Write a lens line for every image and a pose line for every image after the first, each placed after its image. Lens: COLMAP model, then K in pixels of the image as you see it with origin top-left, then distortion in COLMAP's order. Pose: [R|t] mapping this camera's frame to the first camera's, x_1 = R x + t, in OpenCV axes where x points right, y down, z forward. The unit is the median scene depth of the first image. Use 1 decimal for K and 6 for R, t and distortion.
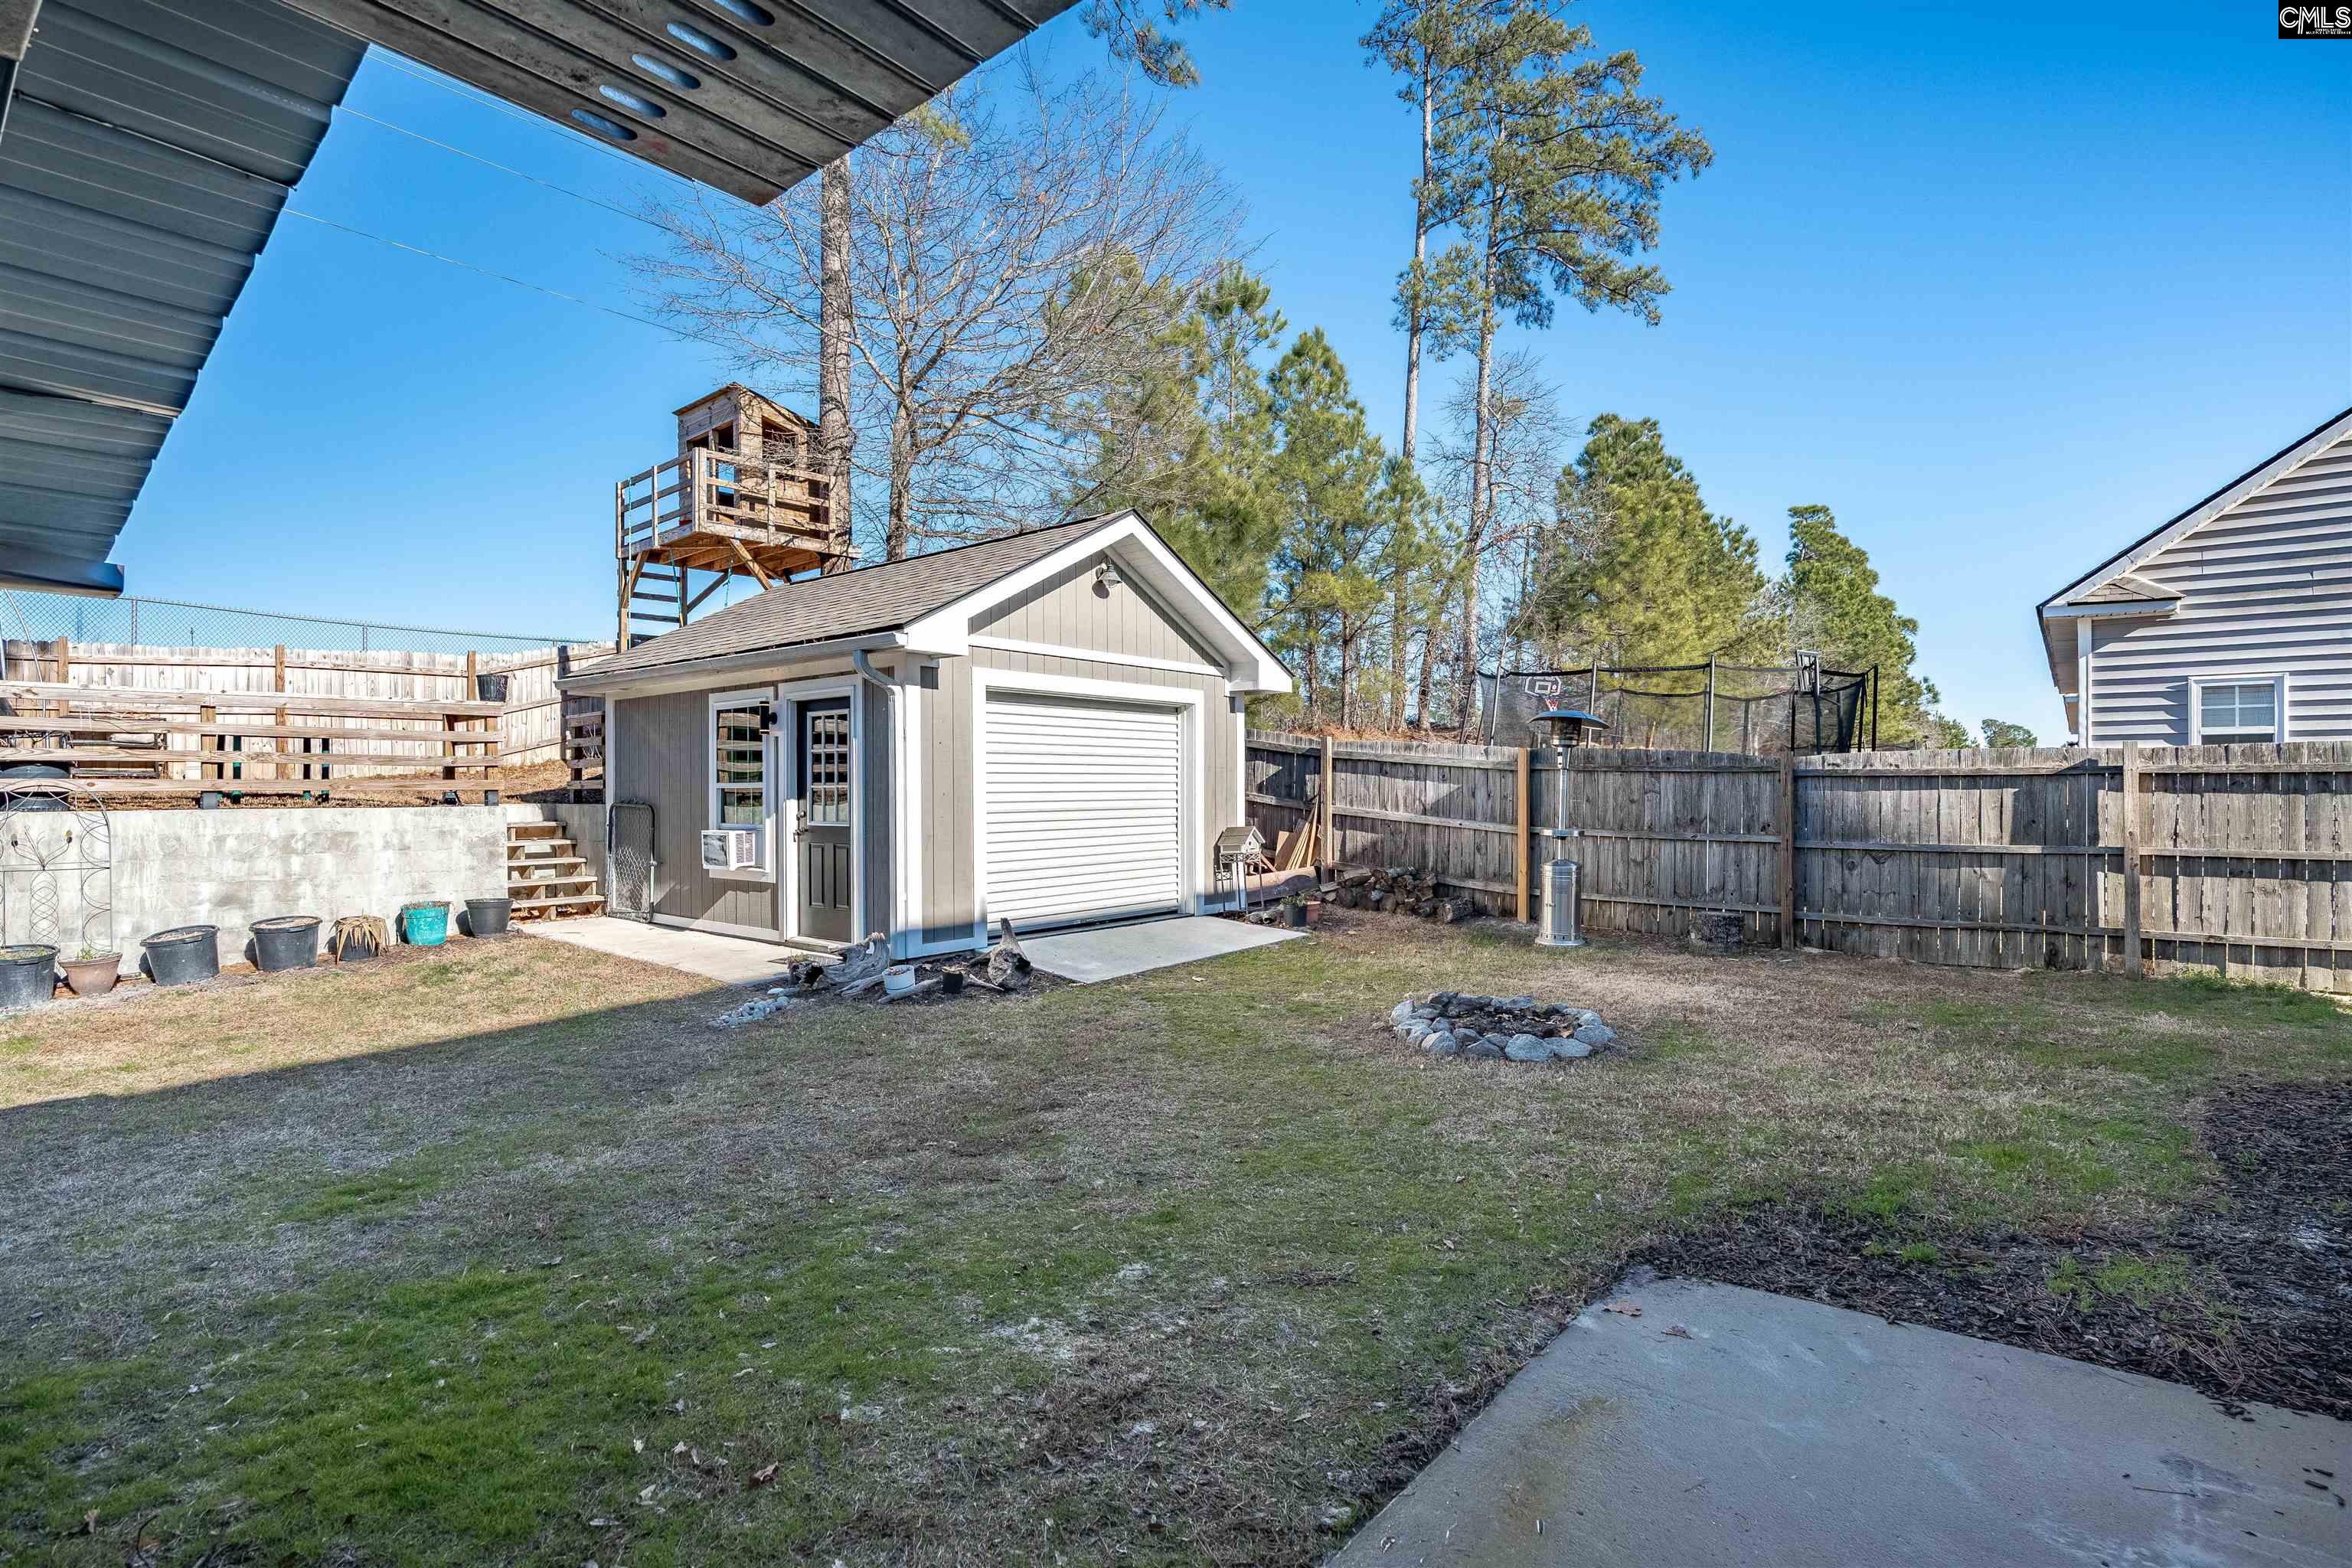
lens RADIAL K [[1107.9, 0, 1176.0], [0, 1107.9, 784.0], [0, 0, 1]] dist [-0.025933, 0.000836]
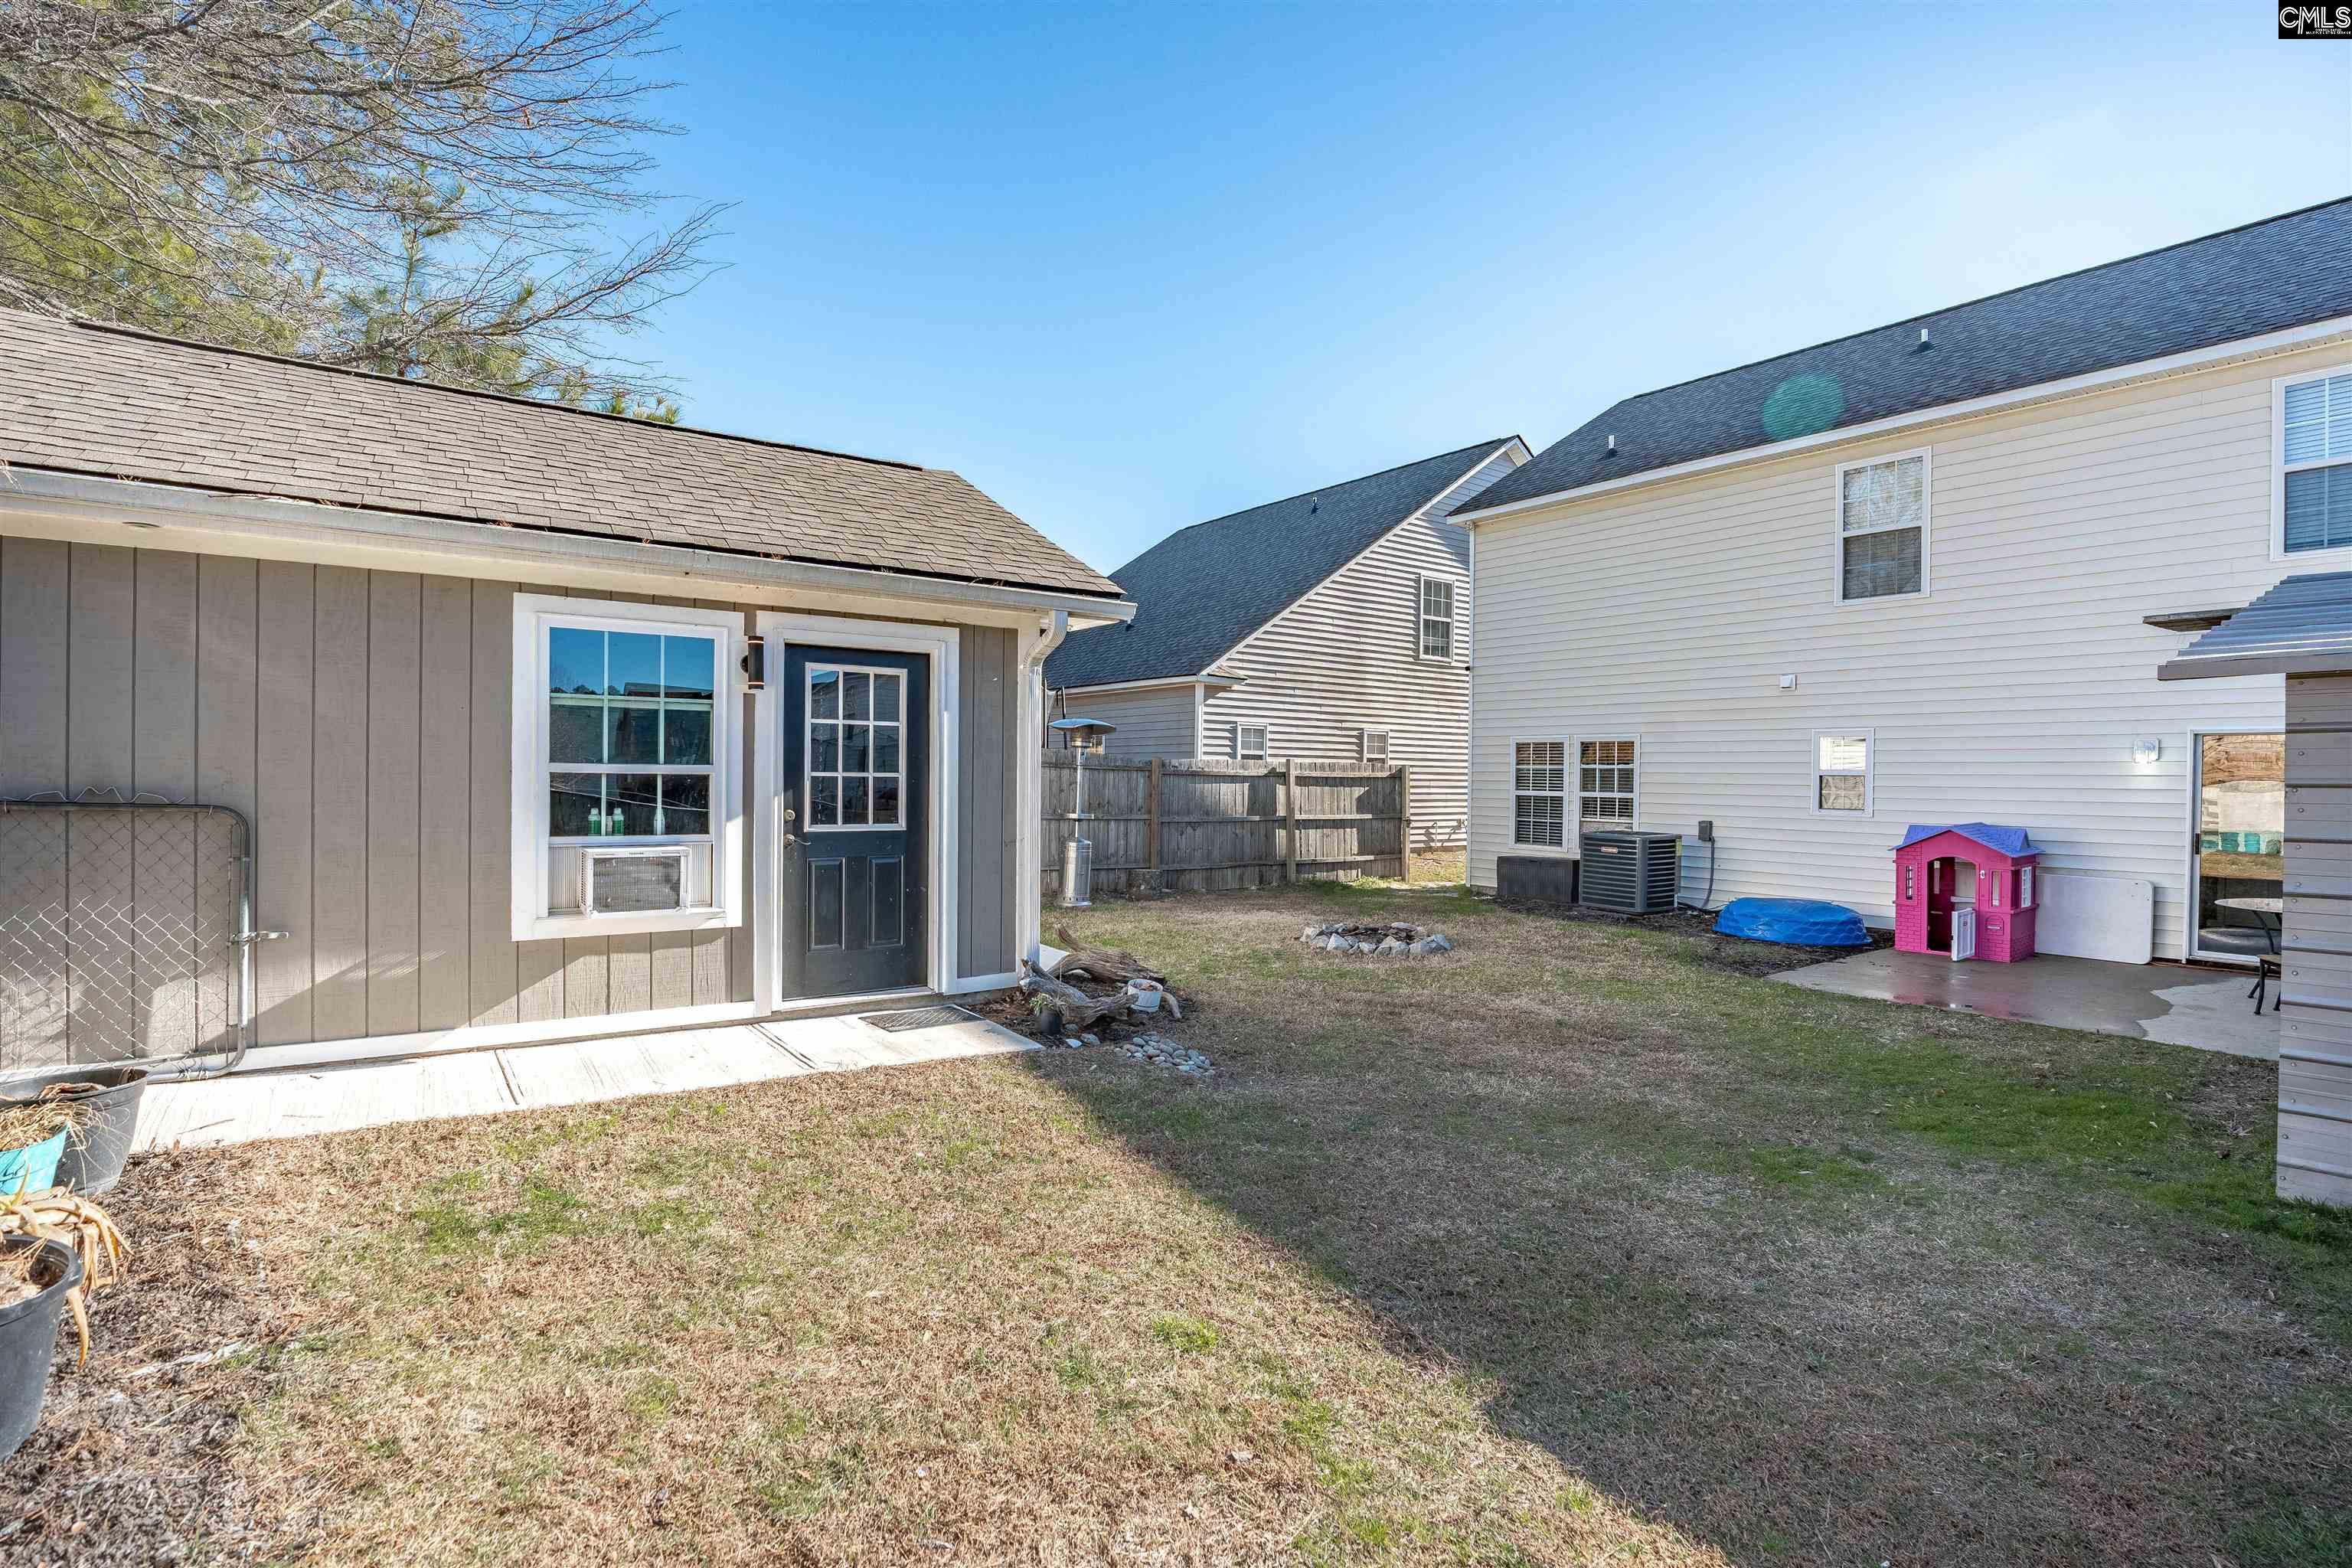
lens RADIAL K [[1107.9, 0, 1176.0], [0, 1107.9, 784.0], [0, 0, 1]] dist [-0.025933, 0.000836]
pose [[0.261918, 0.002367, 0.965087, -0.885556], [-0.017616, 0.999842, 0.002329, 0.002708], [-0.964929, -0.017611, 0.261919, 0.587146]]
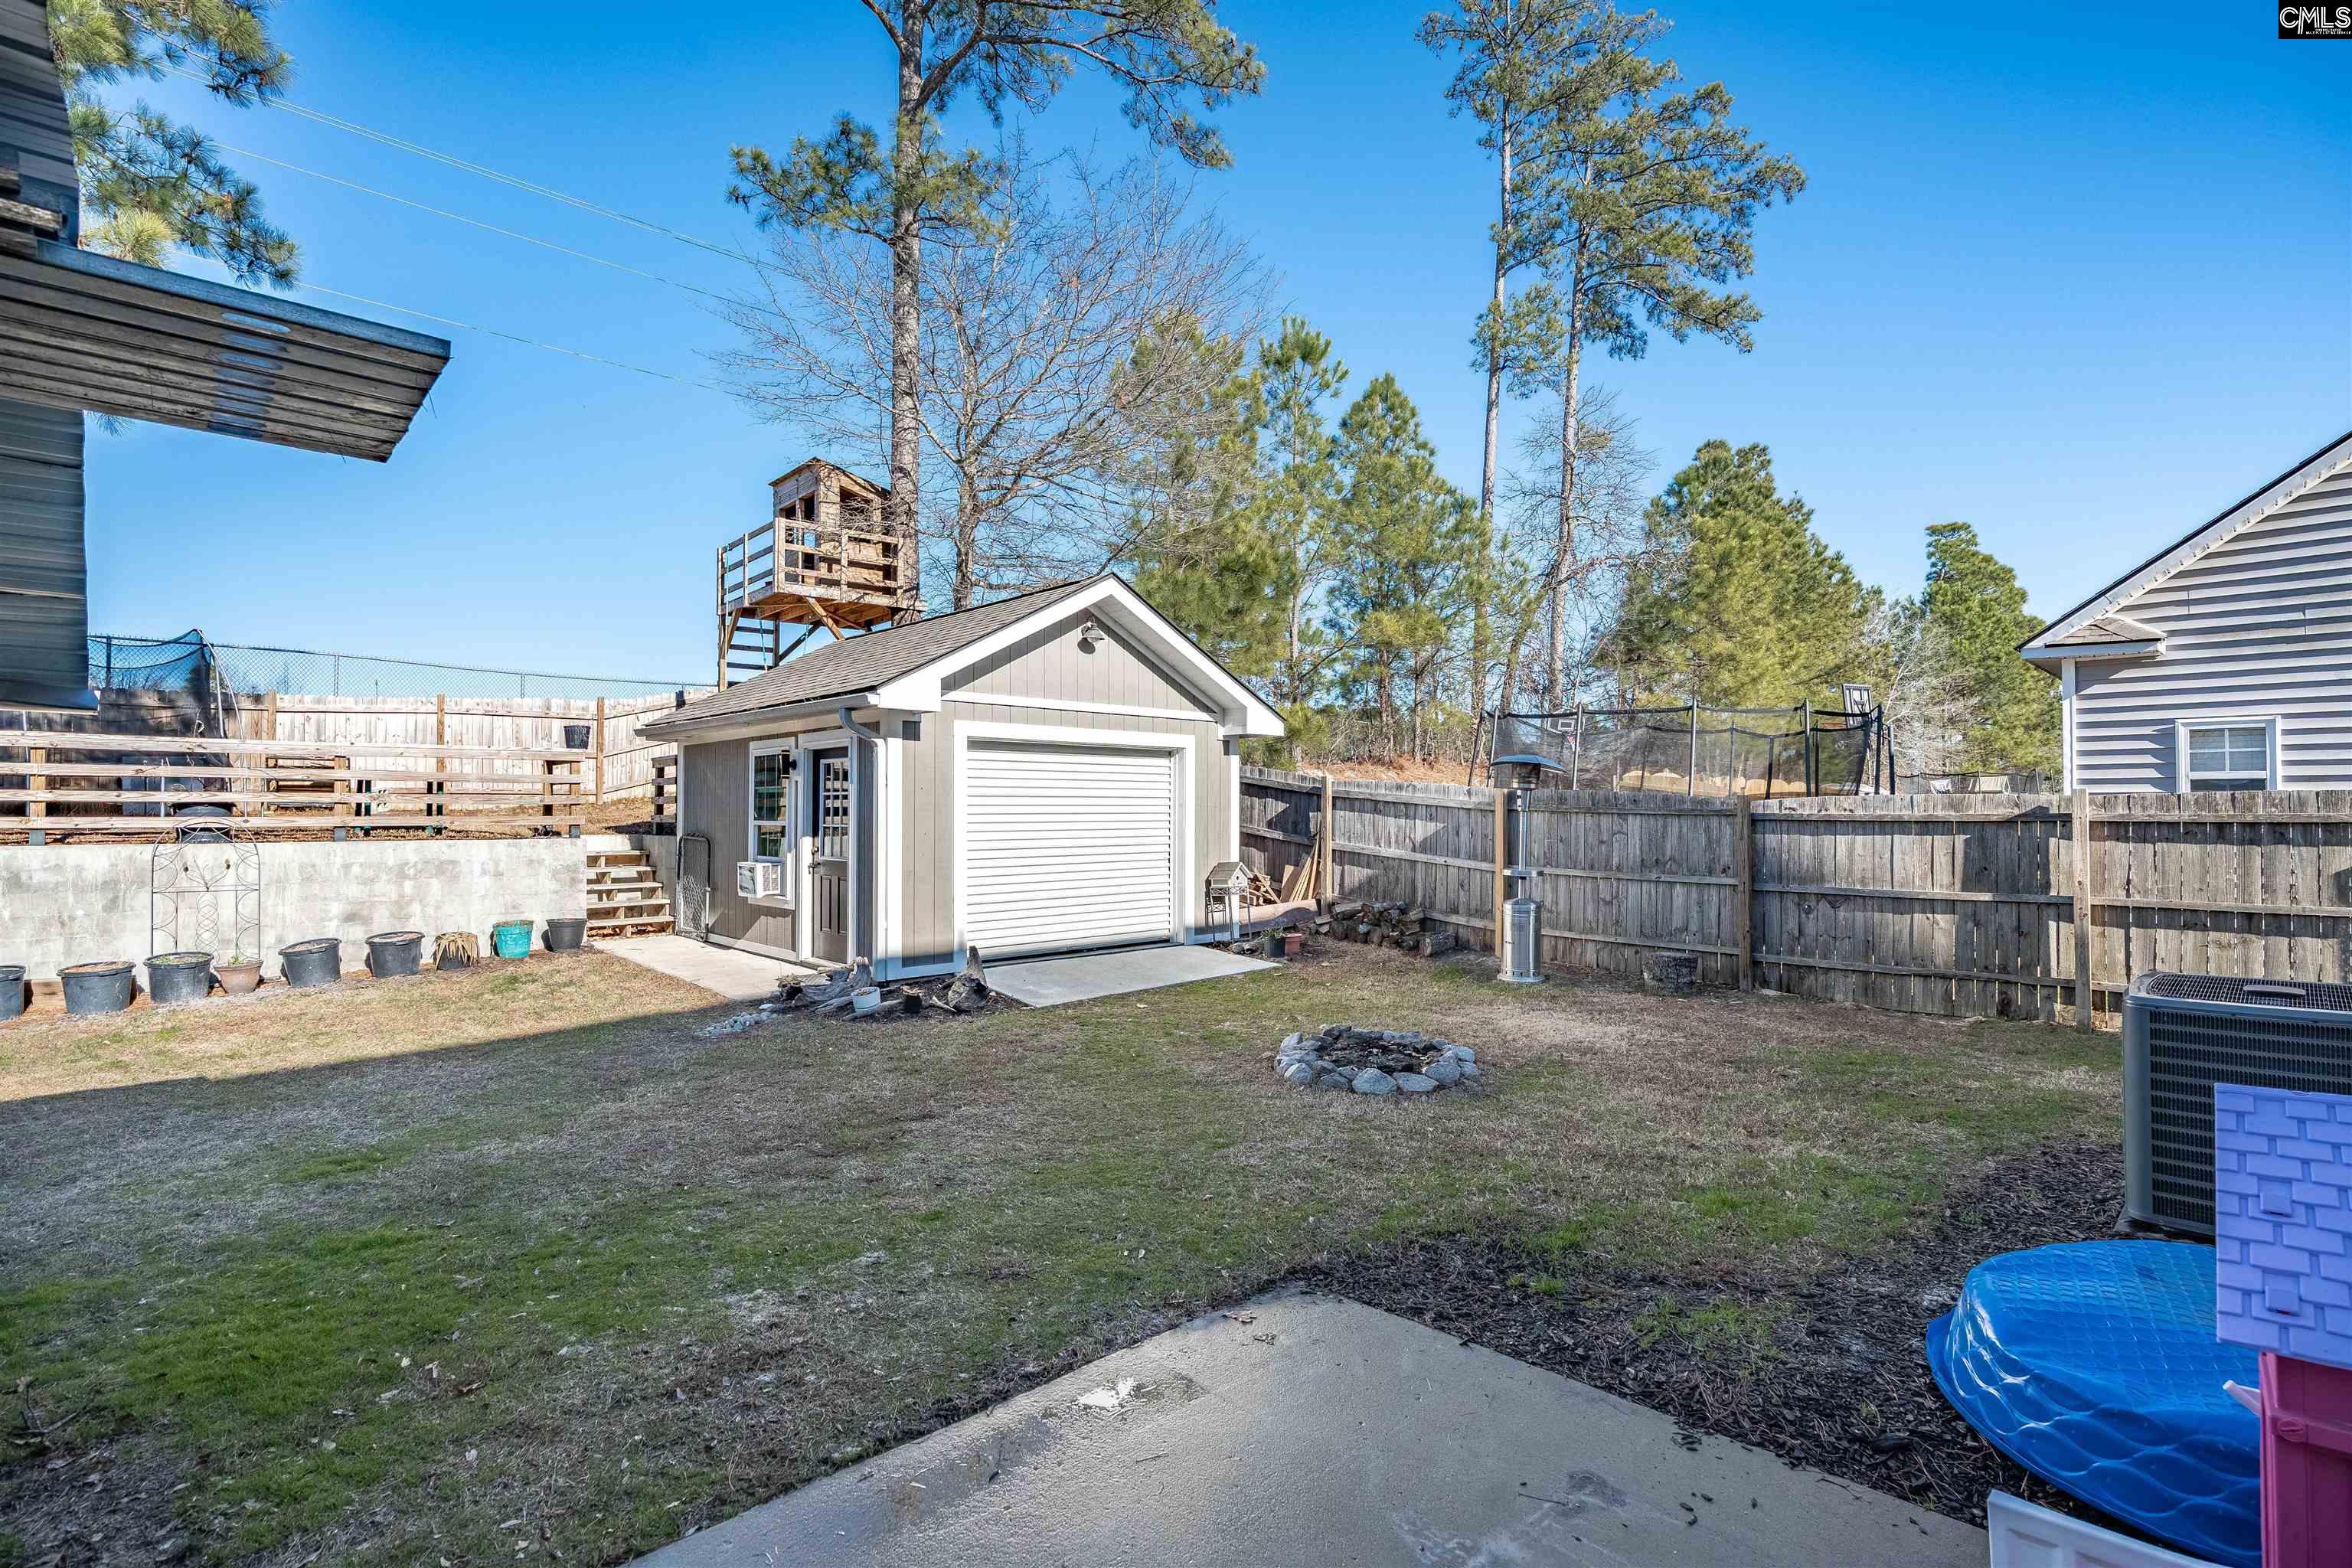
lens RADIAL K [[1072.4, 0, 1175.2], [0, 1072.4, 787.5], [0, 0, 1]] dist [-0.026075, 0.000777]
pose [[0.992047, 0.001506, -0.125859, 0.159645], [-0.003756, 0.999837, -0.017643, -0.017637], [0.125812, 0.017976, 0.991891, -0.040497]]
